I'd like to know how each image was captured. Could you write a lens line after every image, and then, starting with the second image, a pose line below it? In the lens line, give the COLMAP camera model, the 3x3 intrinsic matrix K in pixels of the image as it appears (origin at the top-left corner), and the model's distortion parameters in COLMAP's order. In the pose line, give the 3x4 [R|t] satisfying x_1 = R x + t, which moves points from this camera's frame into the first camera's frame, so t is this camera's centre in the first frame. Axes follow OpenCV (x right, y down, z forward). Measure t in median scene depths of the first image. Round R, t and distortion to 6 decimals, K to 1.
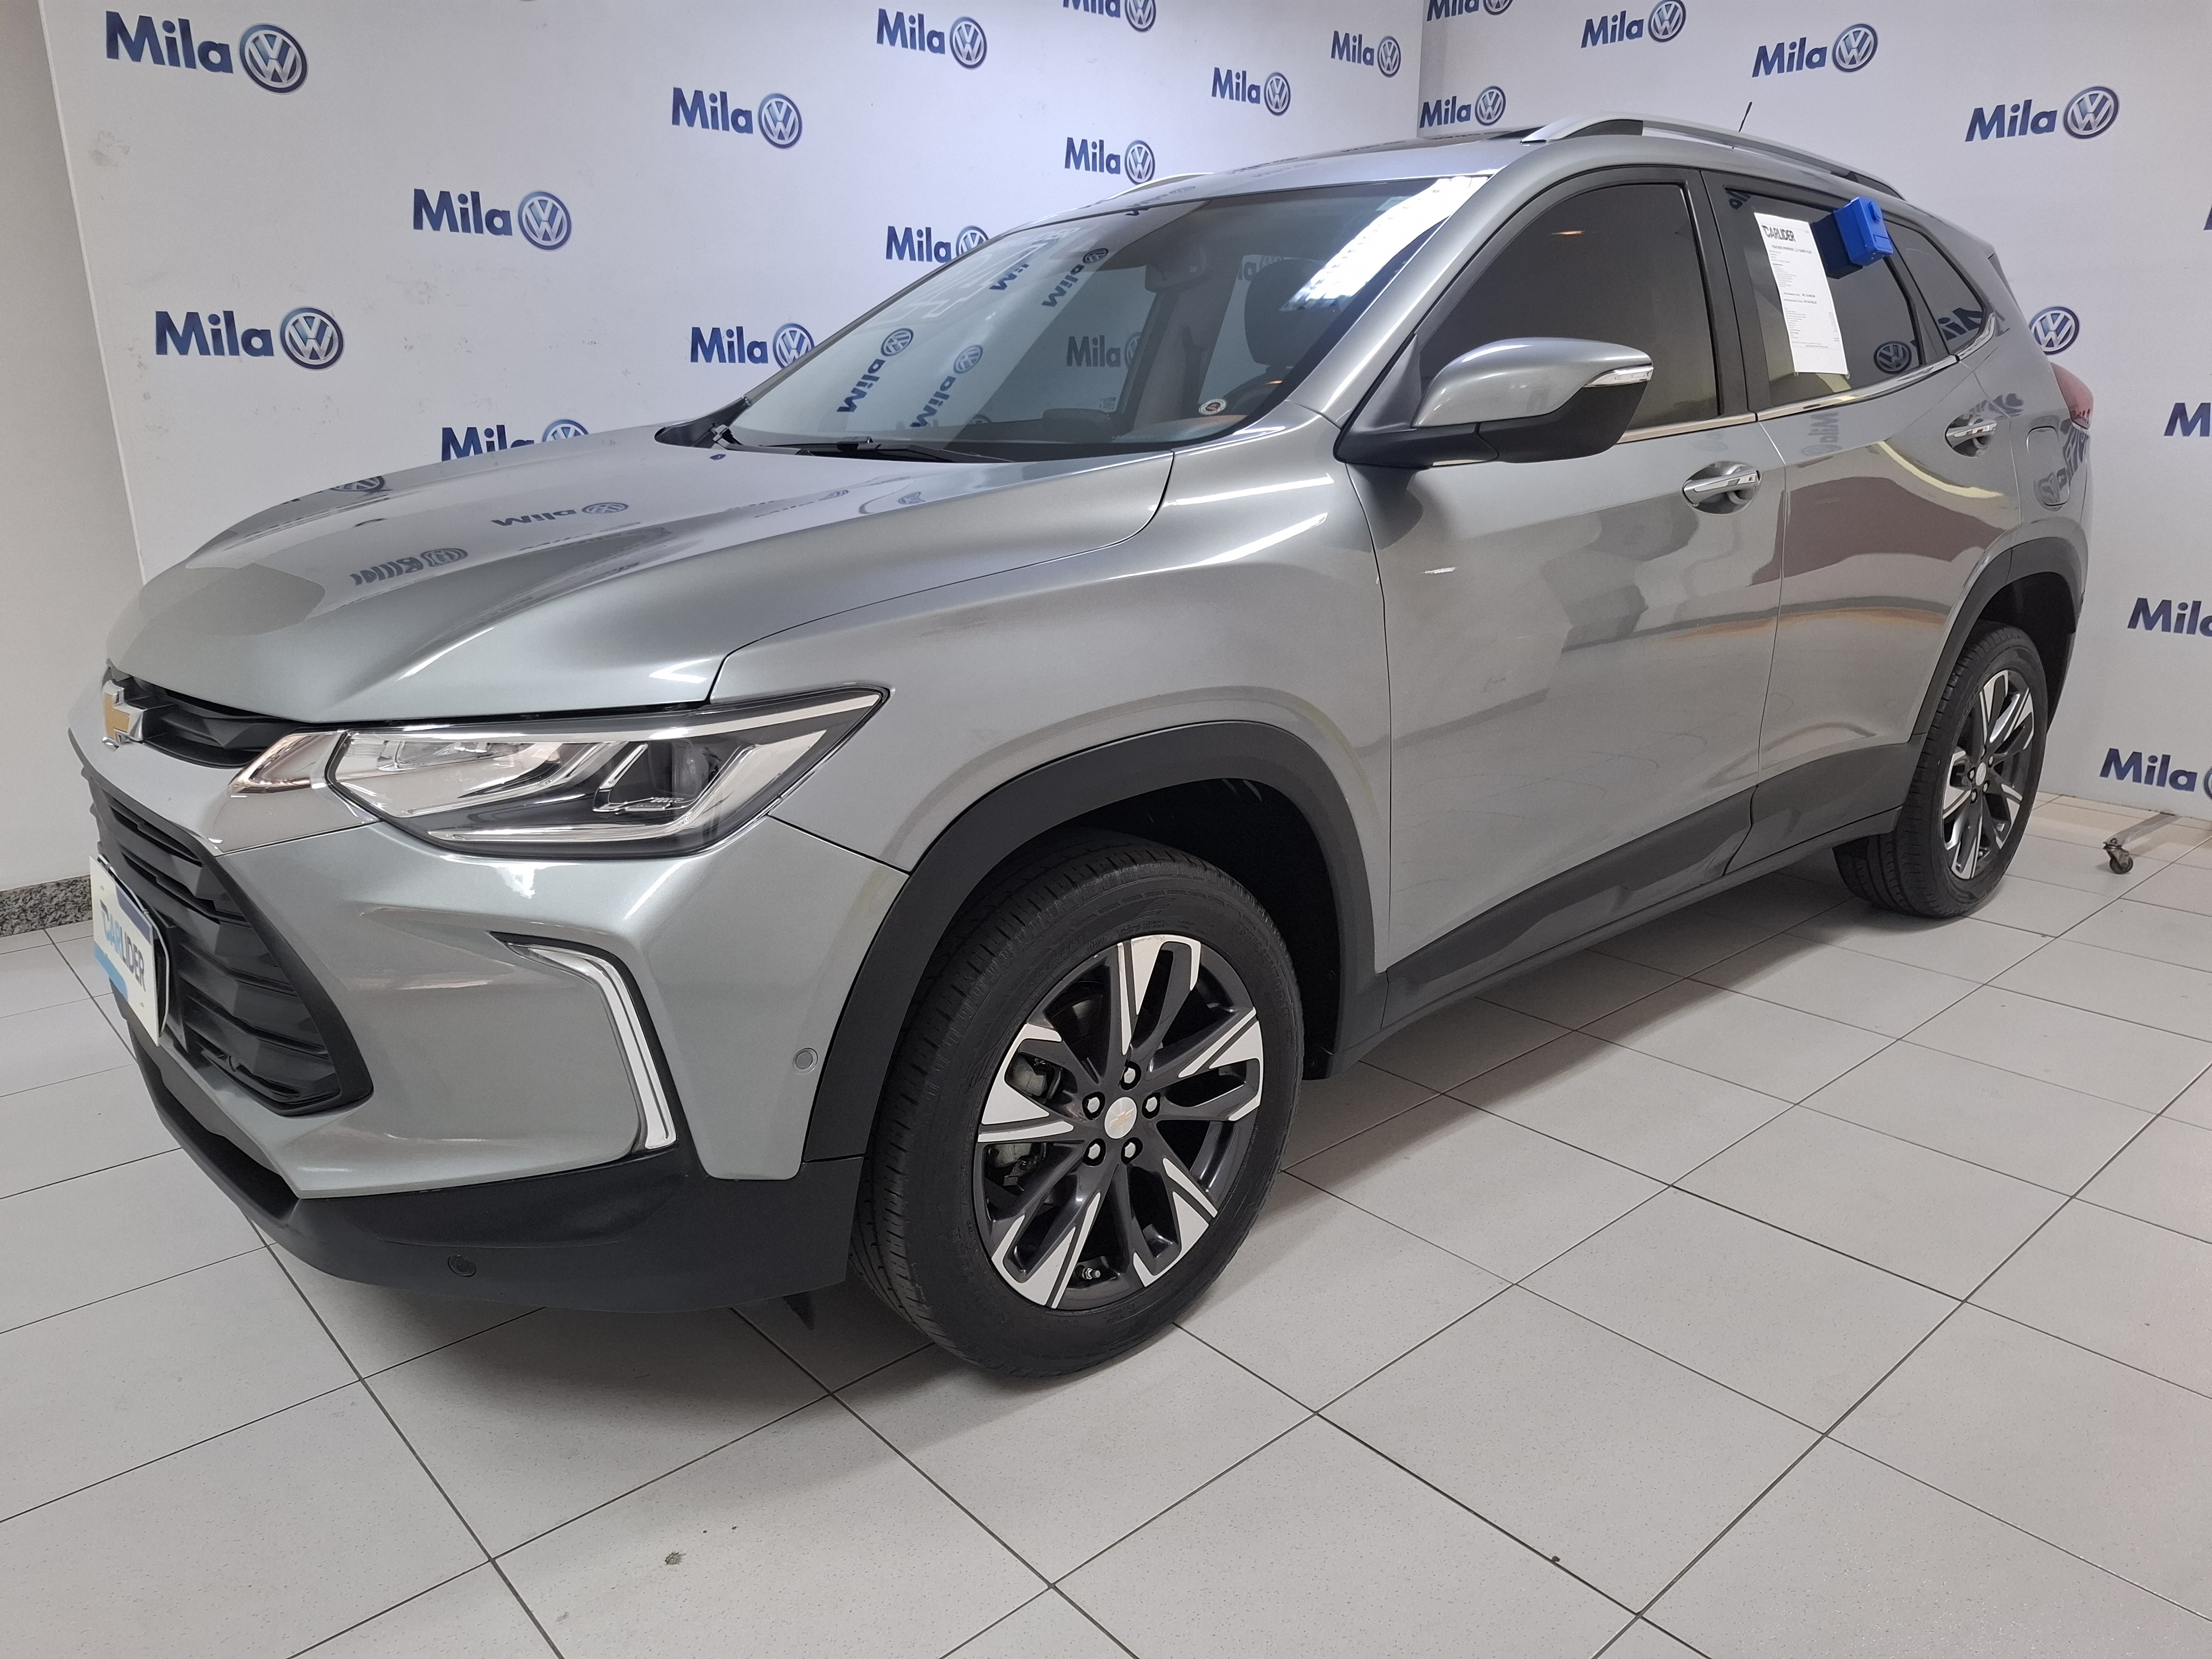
lens RADIAL K [[1473.2, 0, 1115.3], [0, 1473.2, 834.0], [0, 0, 1]] dist [0.055021, -0.039704]
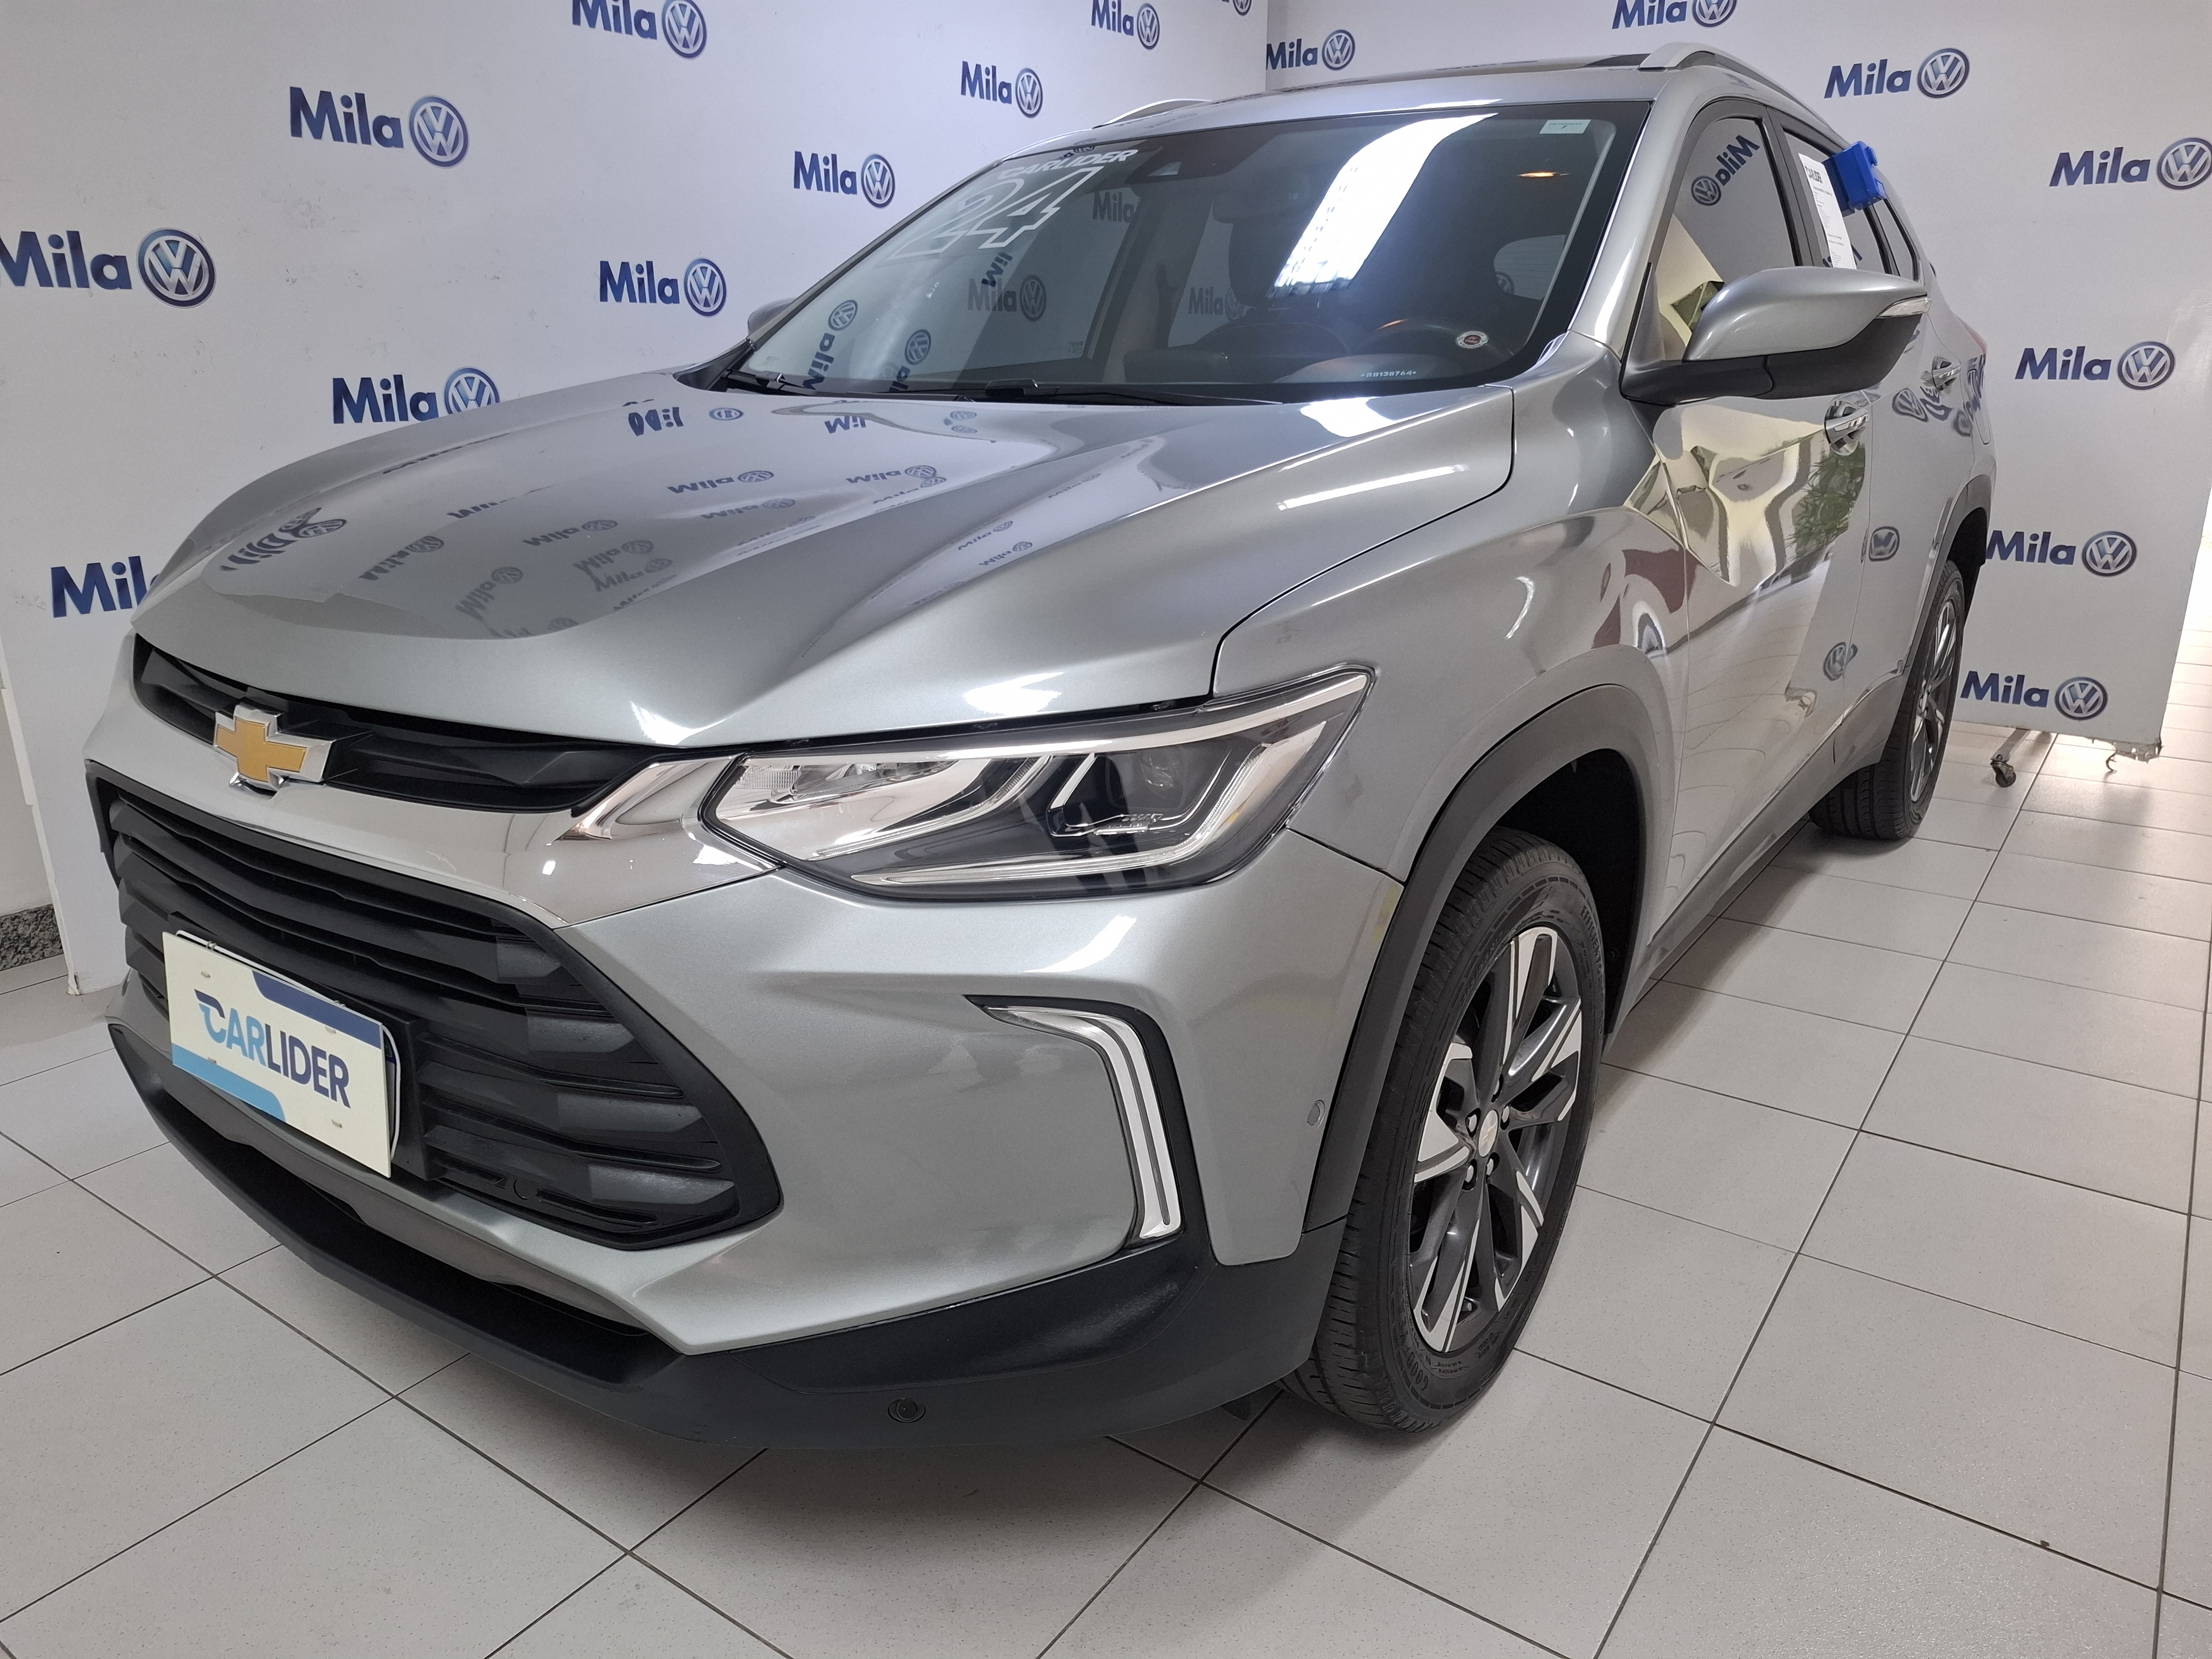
lens RADIAL K [[1473.2, 0, 1089.5], [0, 1473.2, 820.0], [0, 0, 1]] dist [0.055021, -0.039704]
pose [[0.977162, -0.065372, 0.202192, -0.244113], [0.061684, 0.997795, 0.024495, -0.021333], [-0.203347, -0.011463, 0.979040, 0.099812]]
